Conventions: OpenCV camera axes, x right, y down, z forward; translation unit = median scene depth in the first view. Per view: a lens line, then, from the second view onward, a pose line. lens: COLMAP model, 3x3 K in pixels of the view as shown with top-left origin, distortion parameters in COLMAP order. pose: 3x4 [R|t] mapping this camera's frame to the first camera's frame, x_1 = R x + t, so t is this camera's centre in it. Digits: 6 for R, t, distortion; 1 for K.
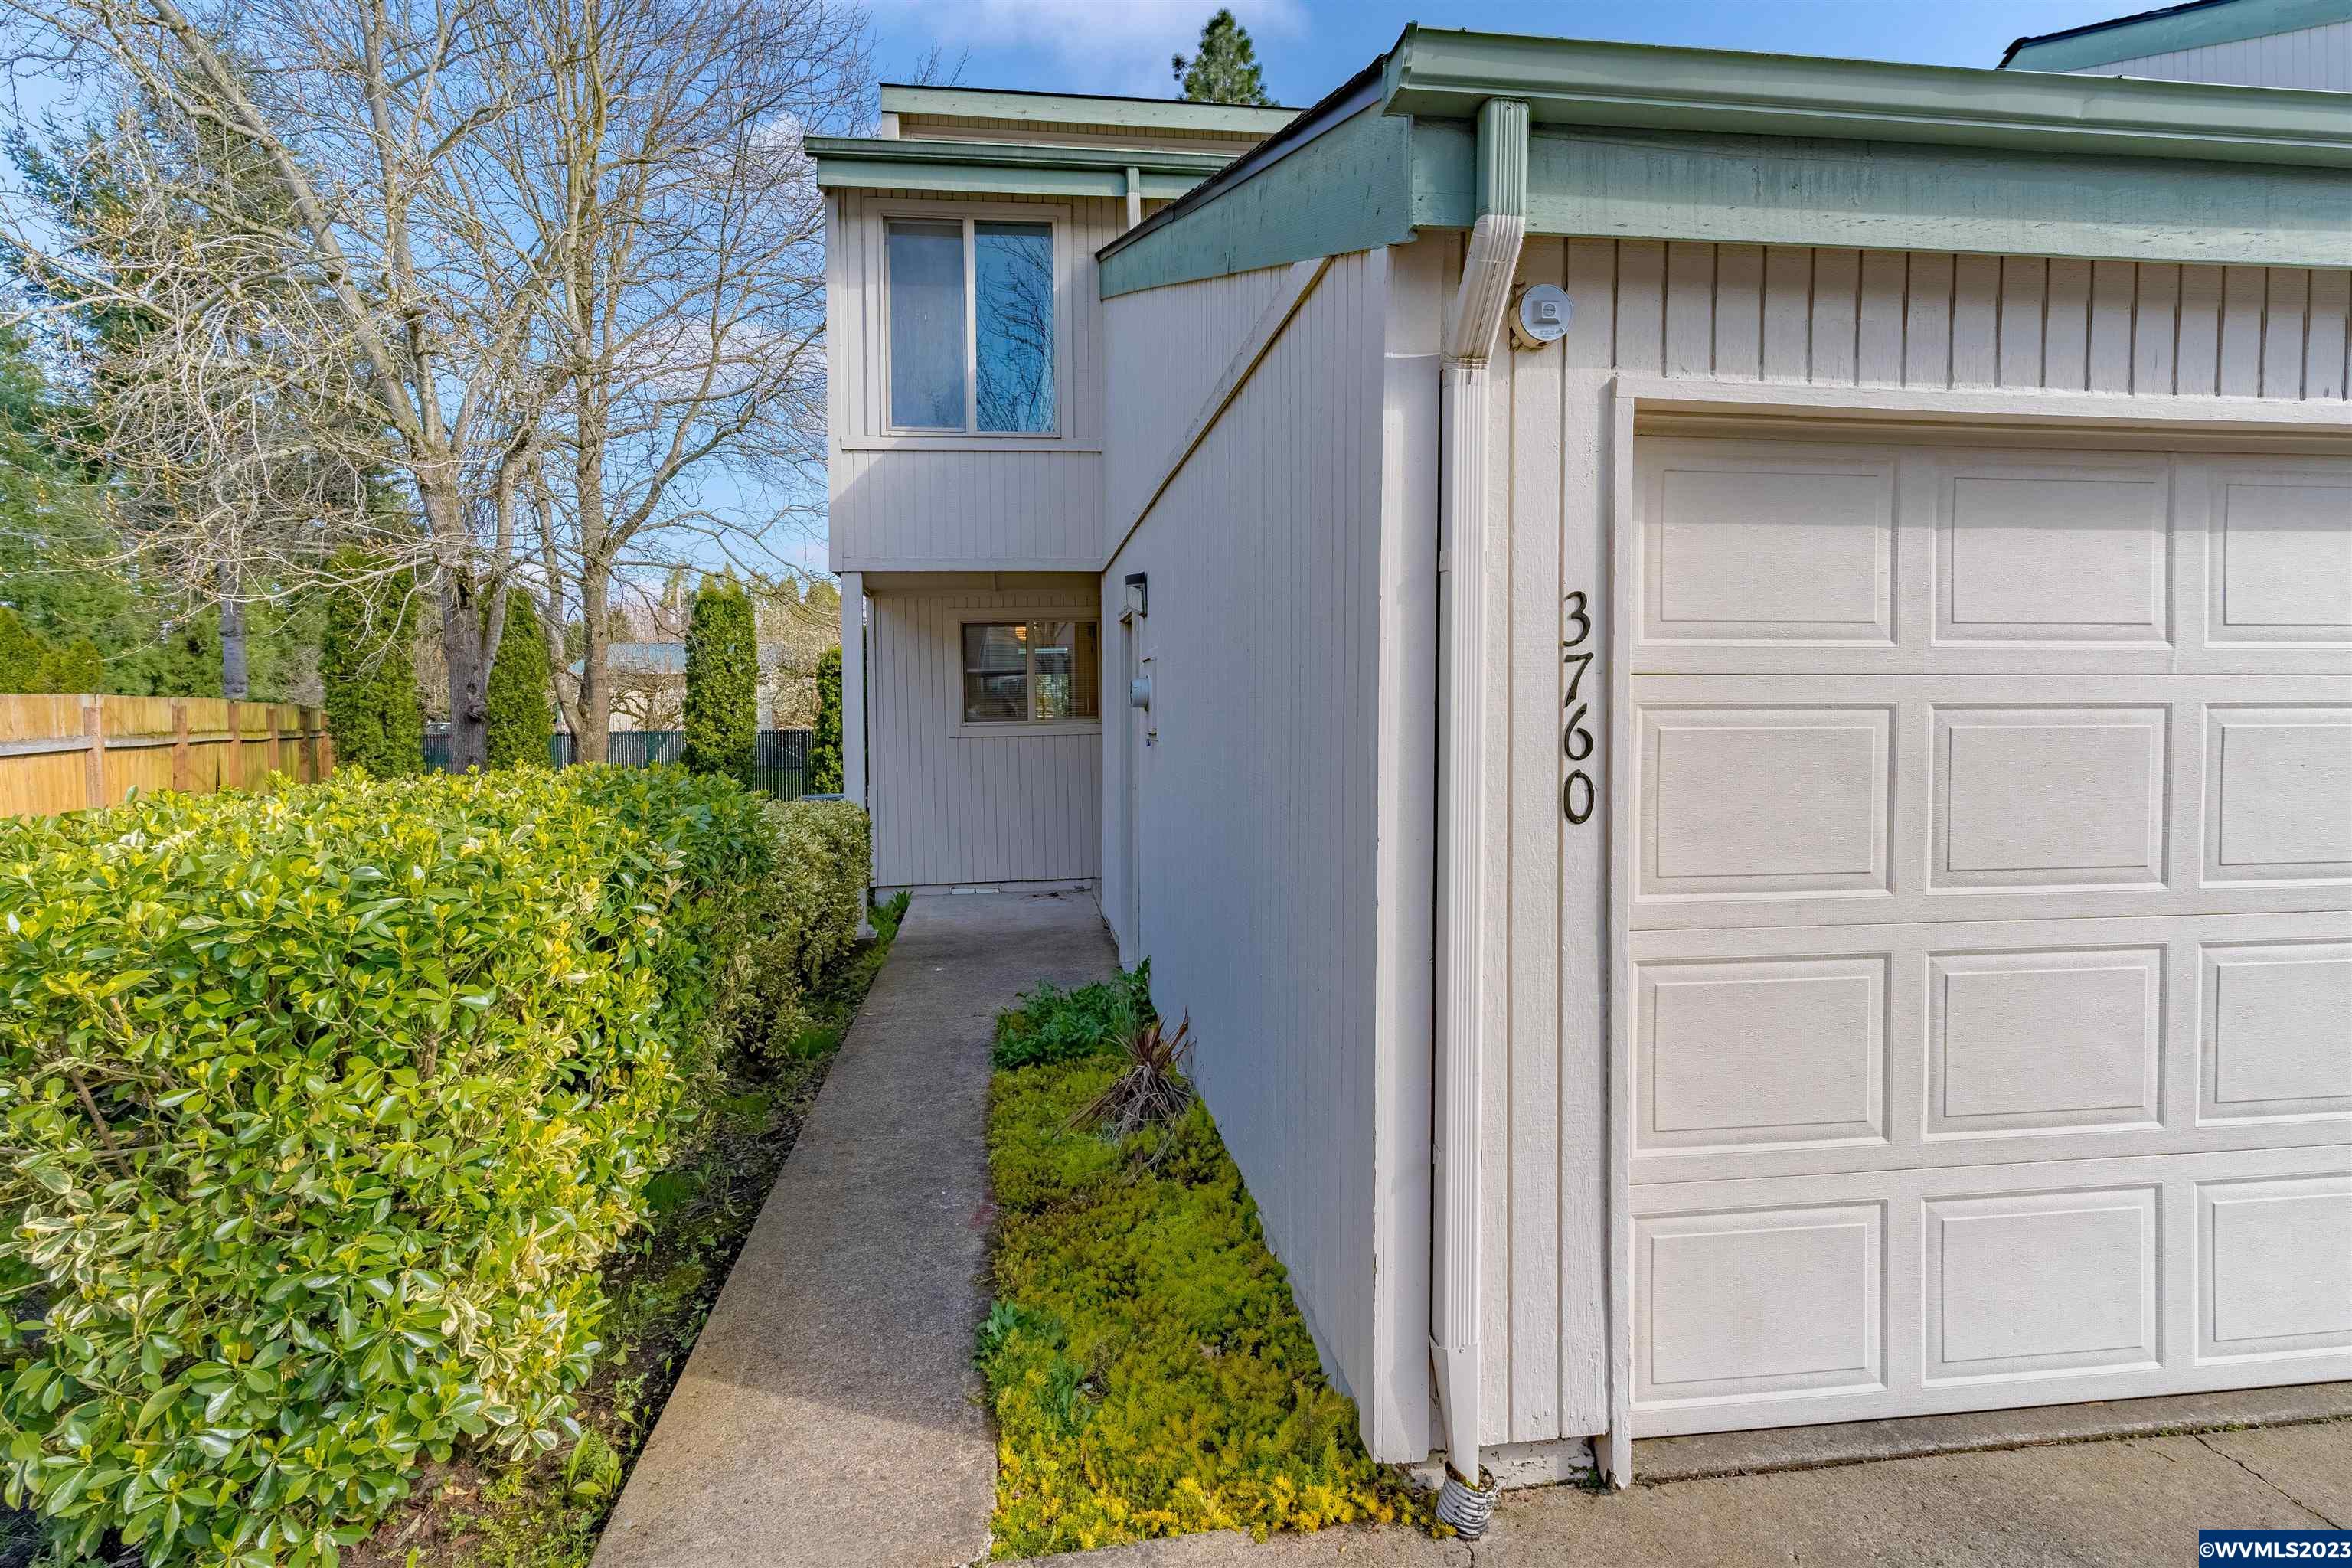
lens RADIAL K [[1220.3, 0, 1176.0], [0, 1220.3, 784.0], [0, 0, 1]] dist [-0.001747, 0.000873]
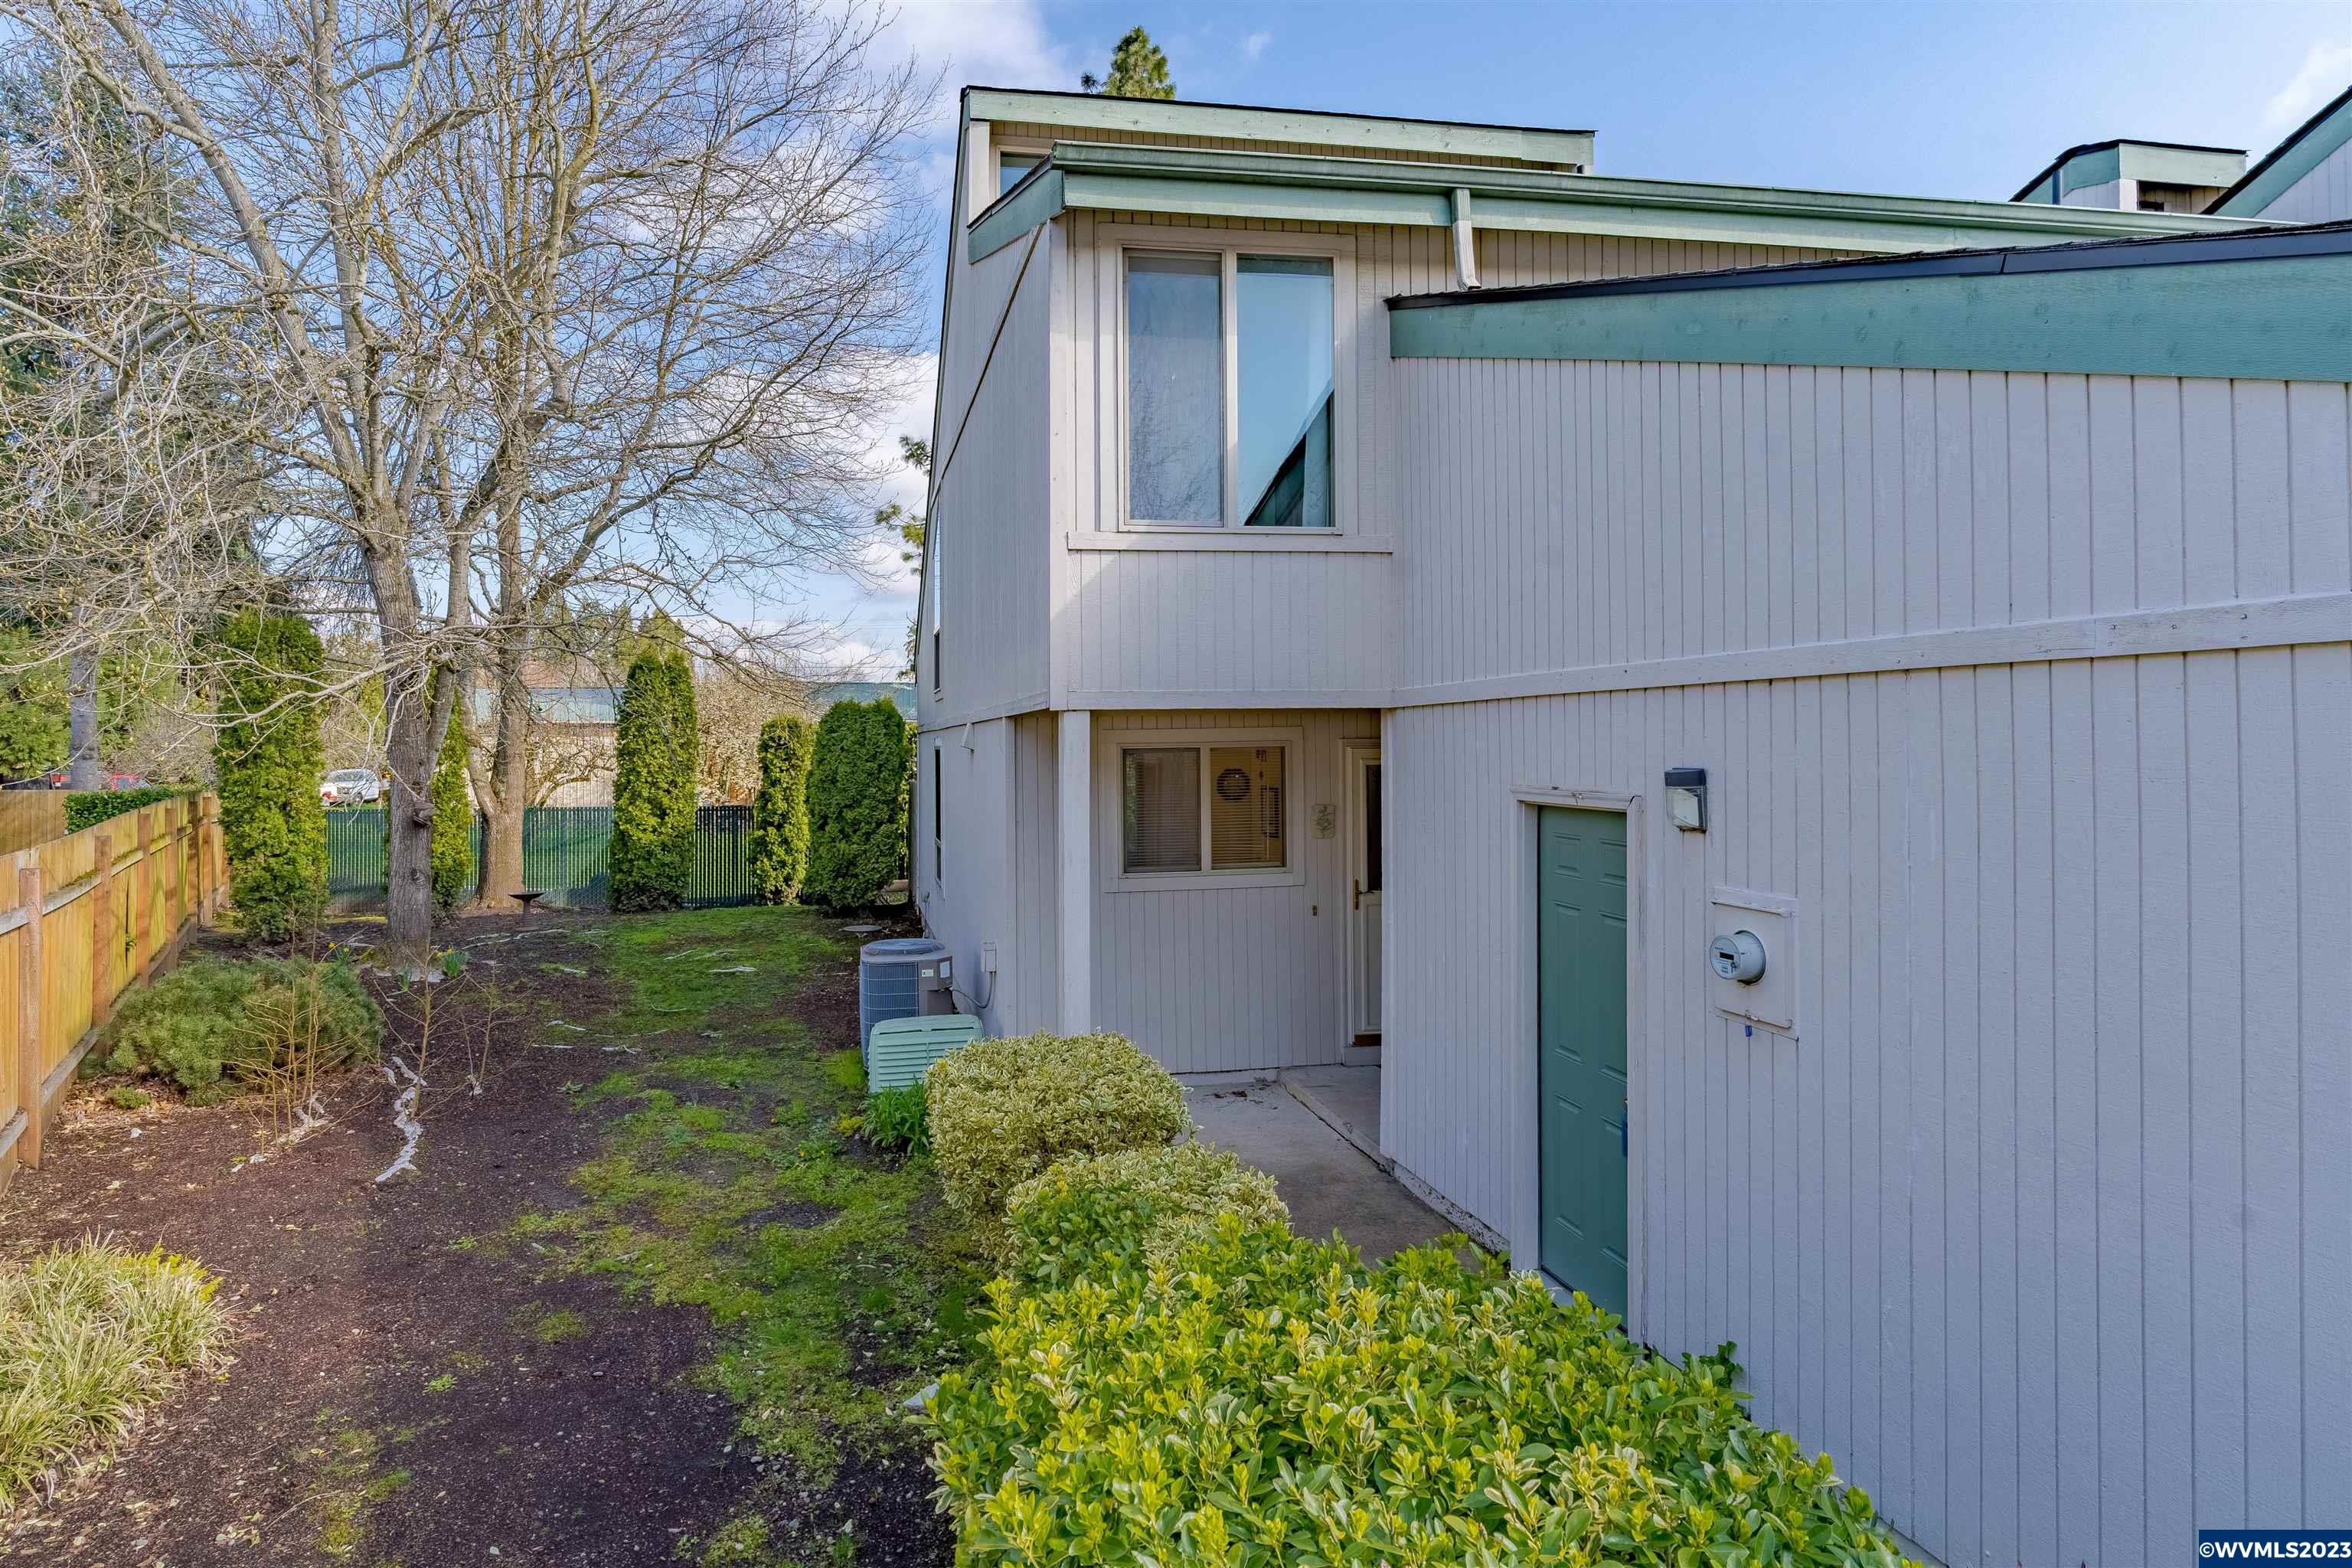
lens RADIAL K [[1260.8, 0, 1035.1], [0, 1260.8, 775.7], [0, 0, 1]] dist [-0.003295, -0.001487]
pose [[0.999753, 0.003711, 0.021896, -0.289878], [-0.002994, 0.999460, -0.032713, -0.101319], [-0.022005, 0.032640, 0.999225, 0.209199]]
